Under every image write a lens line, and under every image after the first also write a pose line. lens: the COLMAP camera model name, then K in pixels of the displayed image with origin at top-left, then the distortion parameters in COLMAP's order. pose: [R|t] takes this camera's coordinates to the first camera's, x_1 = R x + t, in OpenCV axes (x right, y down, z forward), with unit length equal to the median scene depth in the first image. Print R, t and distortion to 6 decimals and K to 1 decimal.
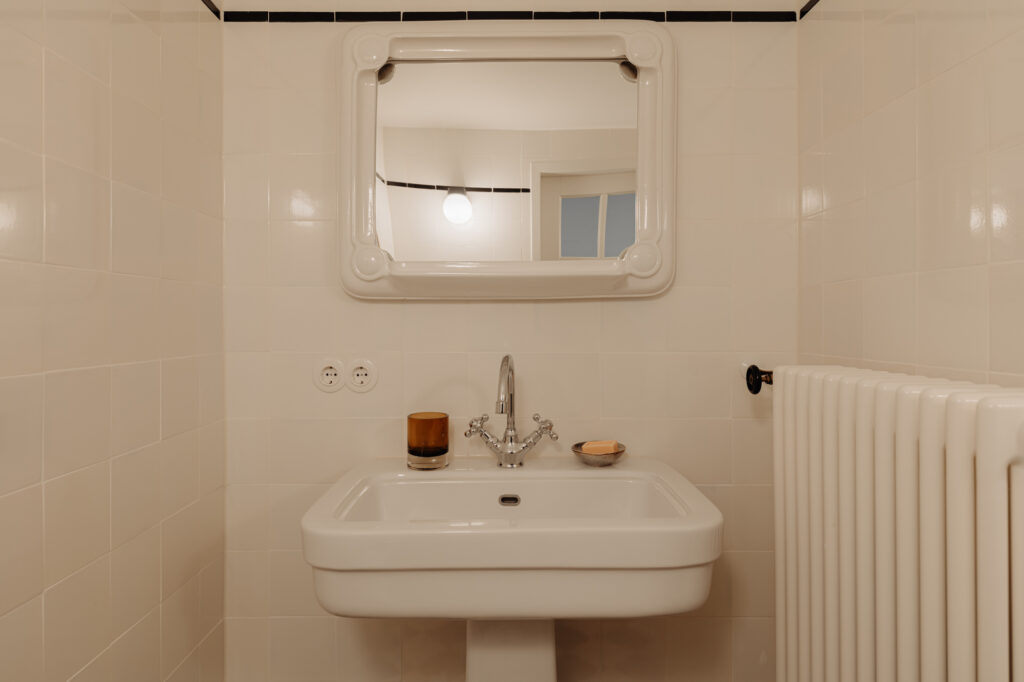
lens RADIAL K [[685.7, 0, 510.4], [0, 685.7, 339.2], [0, 0, 1]] dist [0.022283, 0.002651]
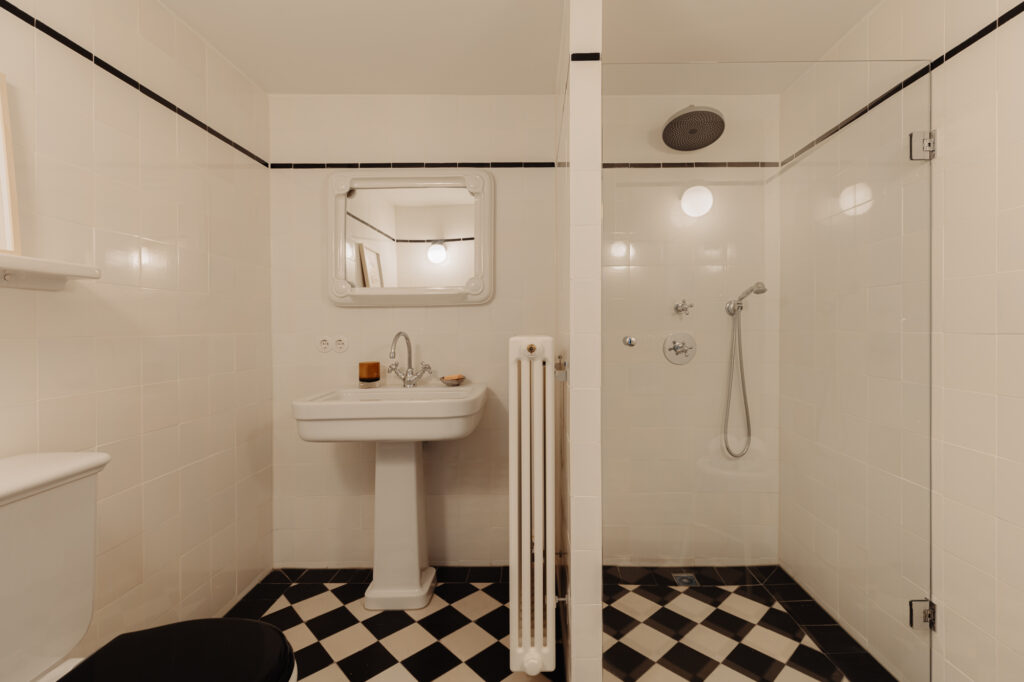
lens RADIAL K [[464.3, 0, 516.4], [0, 464.3, 341.2], [0, 0, 1]] dist [0.014785, -0.002749]
pose [[0.999903, -0.010624, 0.009035, 0.299714], [0.010513, 0.999870, 0.012242, 0.033260], [-0.009164, -0.012146, 0.999884, -0.389552]]
